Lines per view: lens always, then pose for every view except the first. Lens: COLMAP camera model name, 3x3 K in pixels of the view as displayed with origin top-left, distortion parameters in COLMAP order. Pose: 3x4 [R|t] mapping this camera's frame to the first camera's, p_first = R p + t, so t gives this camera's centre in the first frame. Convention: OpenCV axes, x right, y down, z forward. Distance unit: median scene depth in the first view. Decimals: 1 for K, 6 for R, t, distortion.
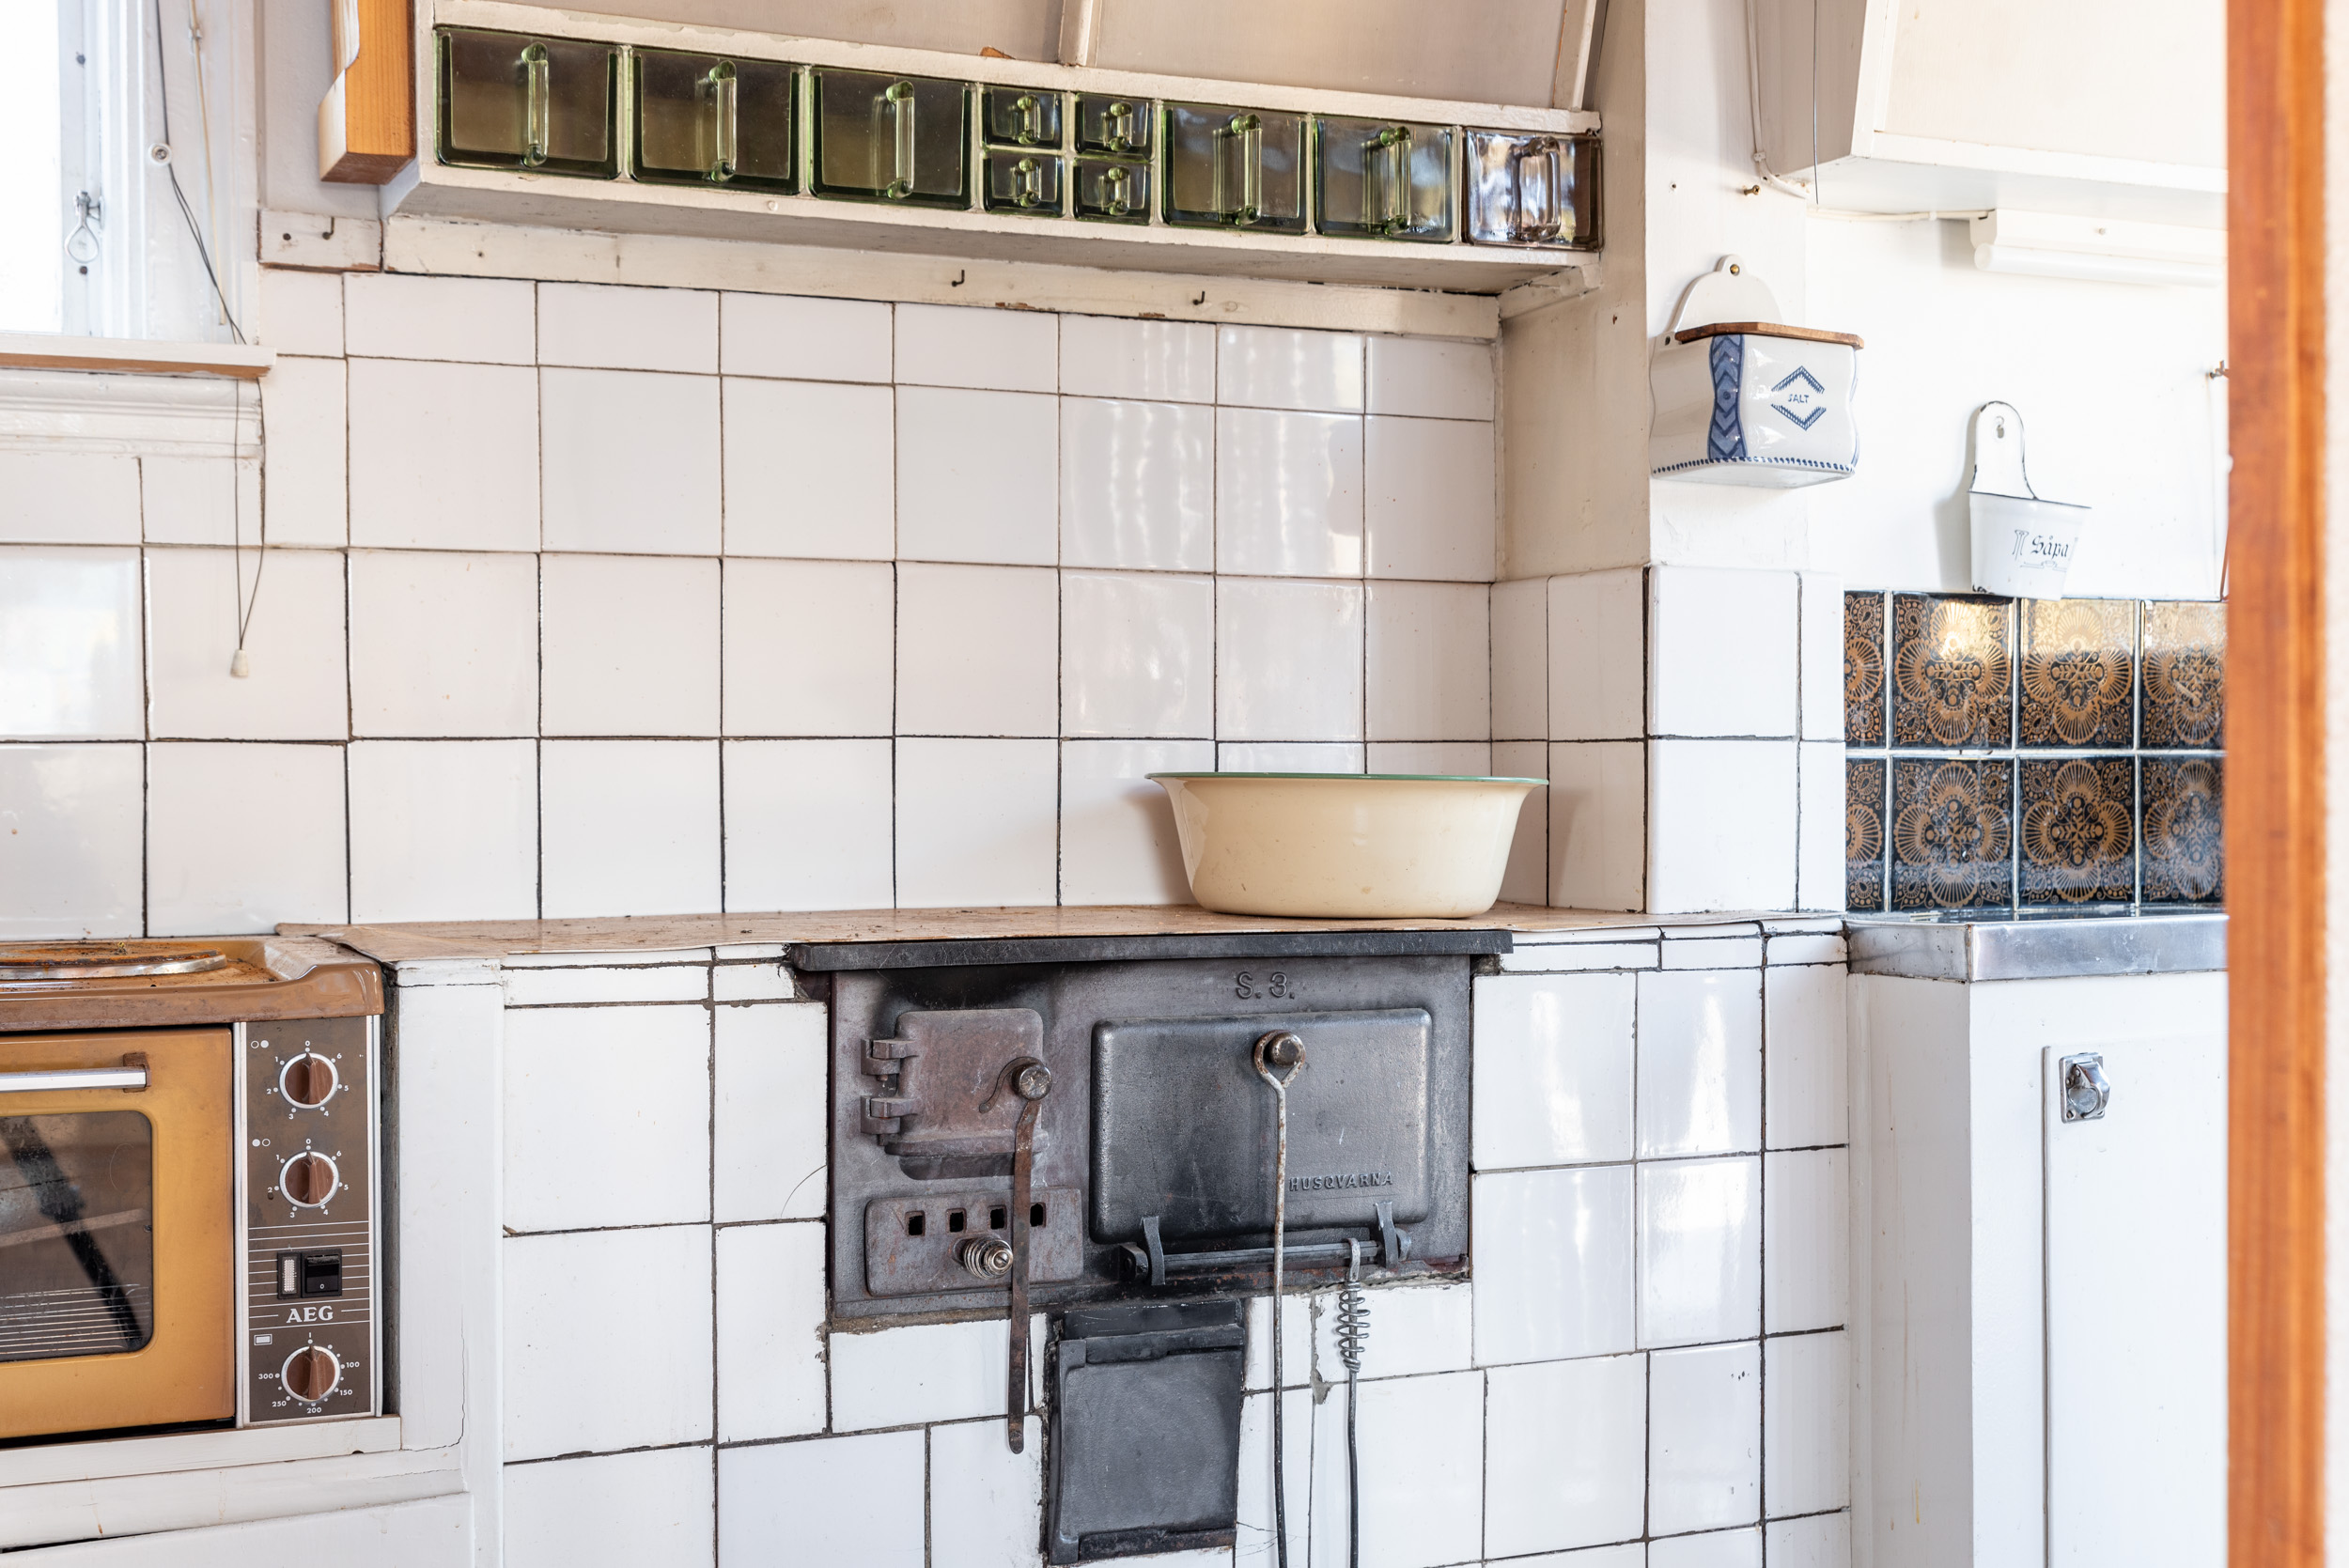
lens RADIAL K [[2872.0, 0, 1174.5], [0, 2872.0, 784.0], [0, 0, 1]] dist [-0.000068, 0.006255]
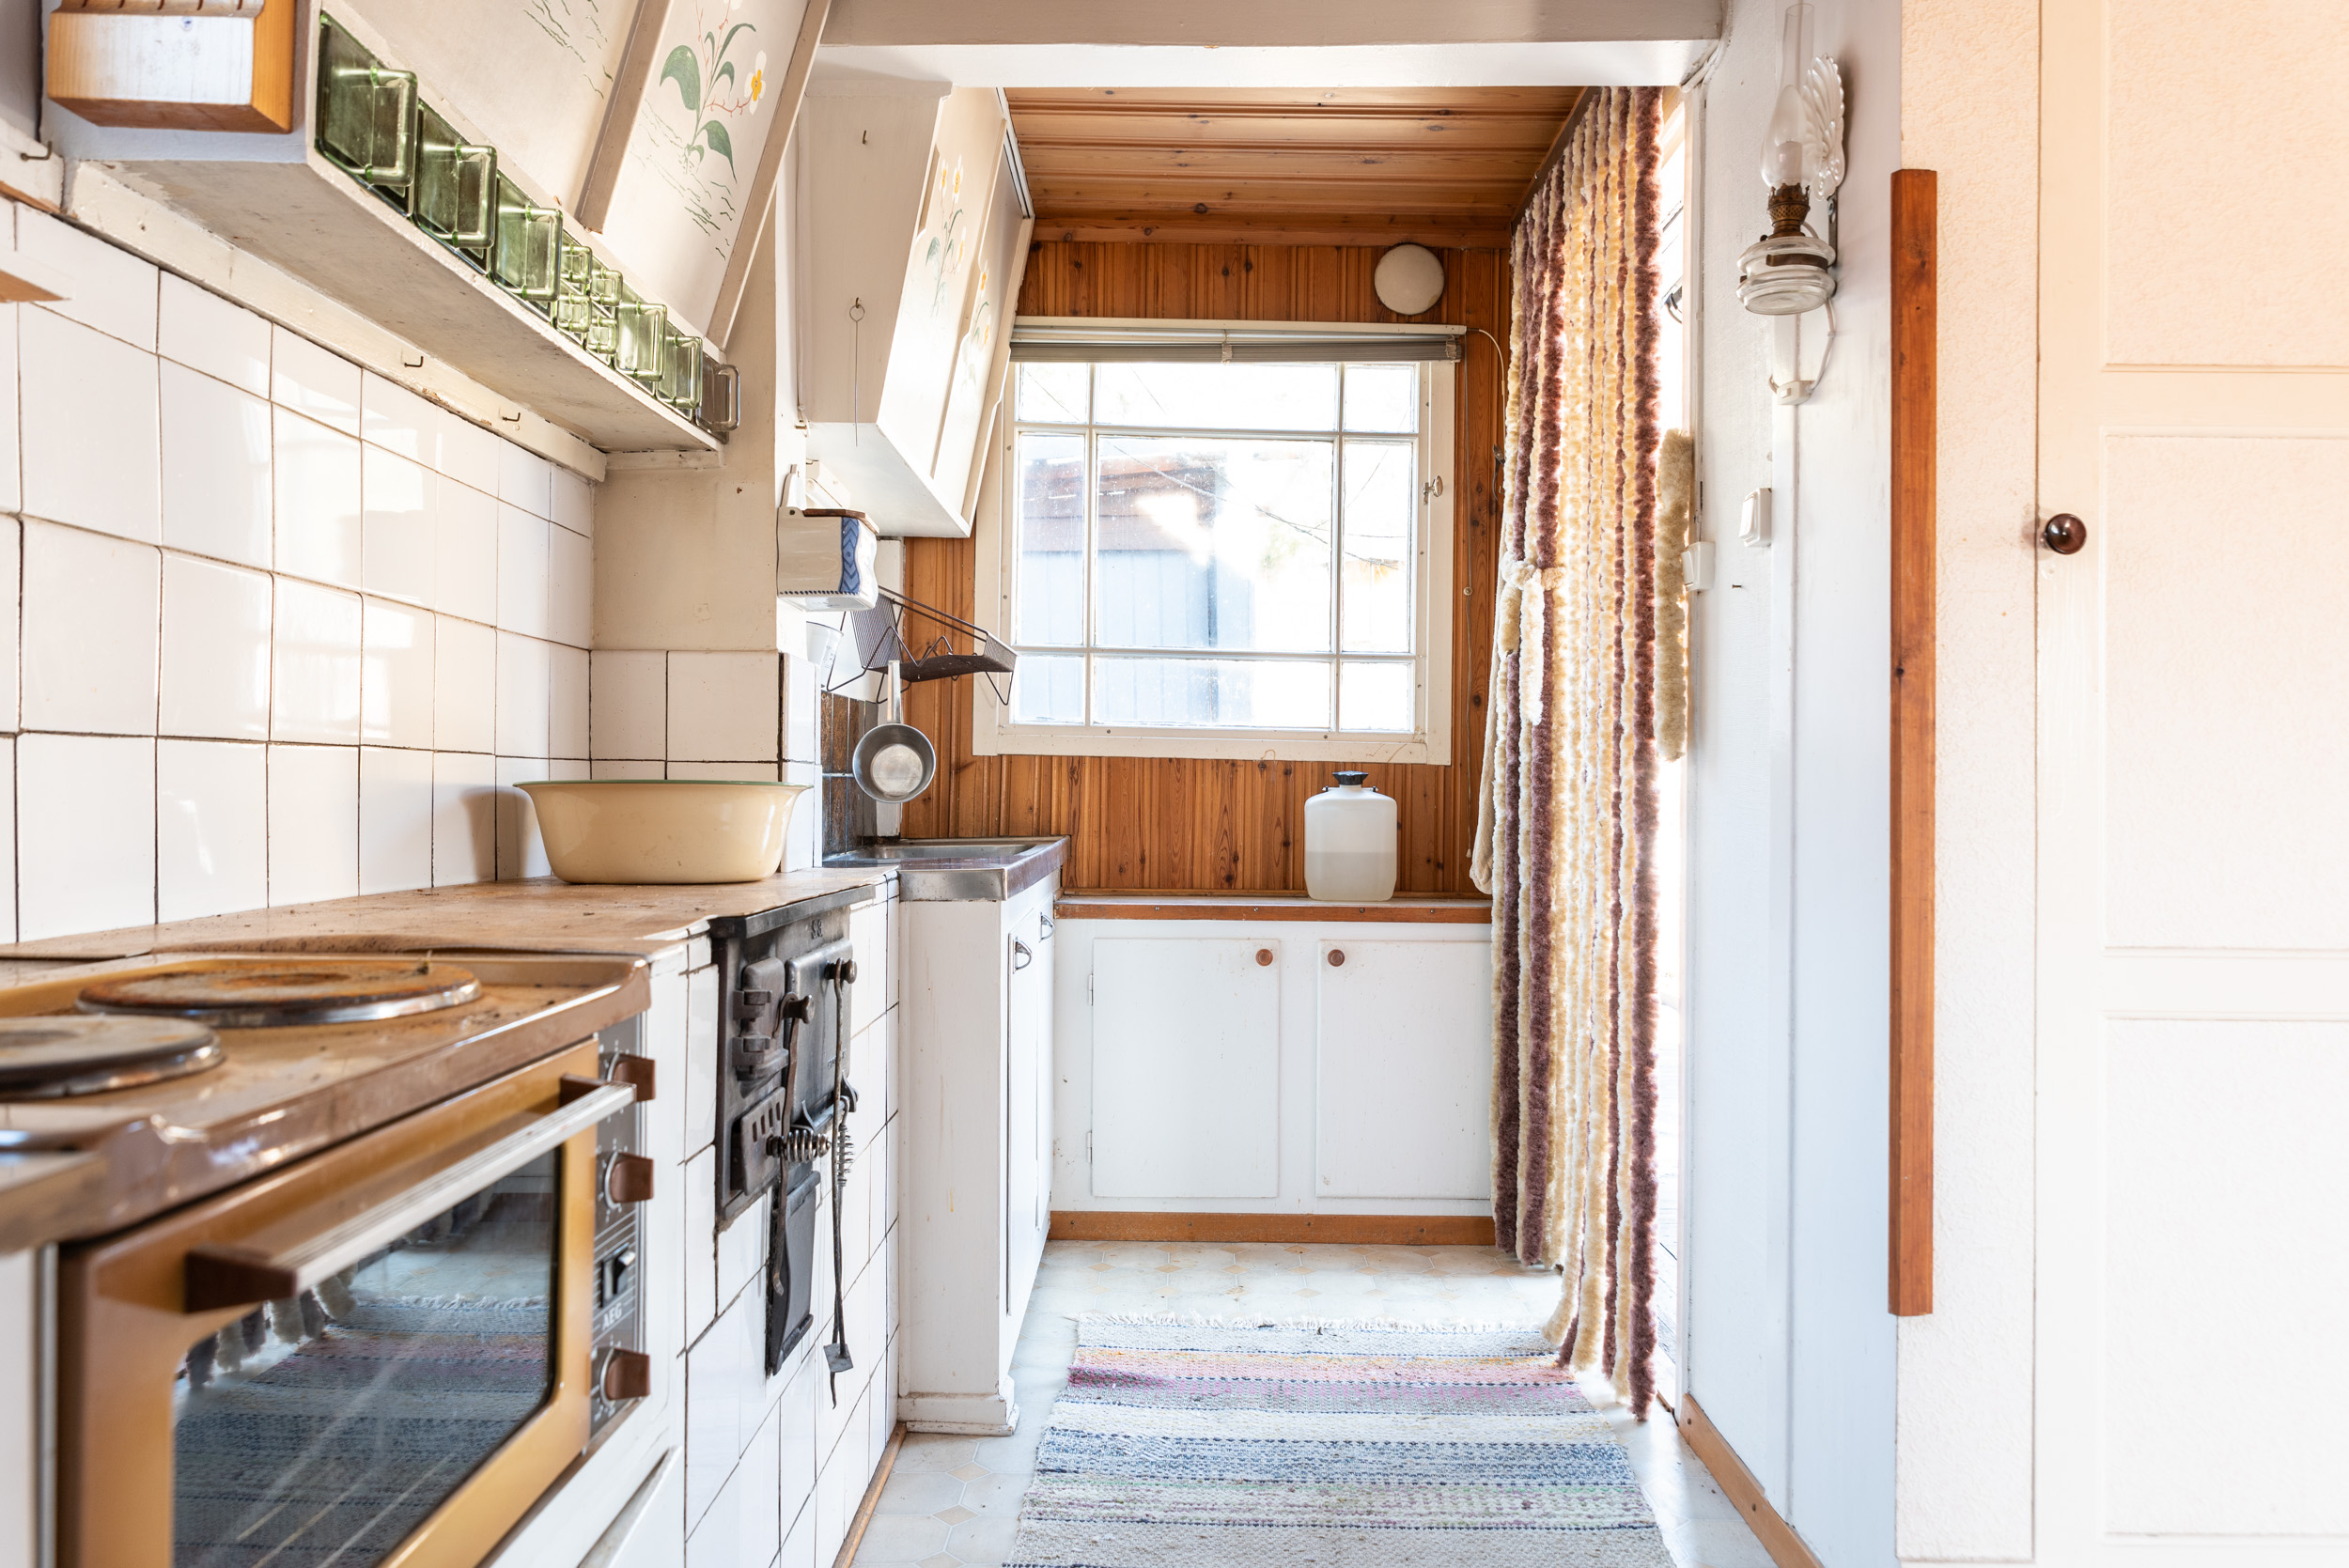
lens RADIAL K [[1584.3, 0, 1174.5], [0, 1584.3, 784.0], [0, 0, 1]] dist [0.001270, 0.001080]
pose [[0.426903, 0.009823, 0.904244, -0.574850], [-0.004488, 0.999952, -0.008744, 0.003203], [-0.904286, -0.000325, 0.426927, 0.470644]]
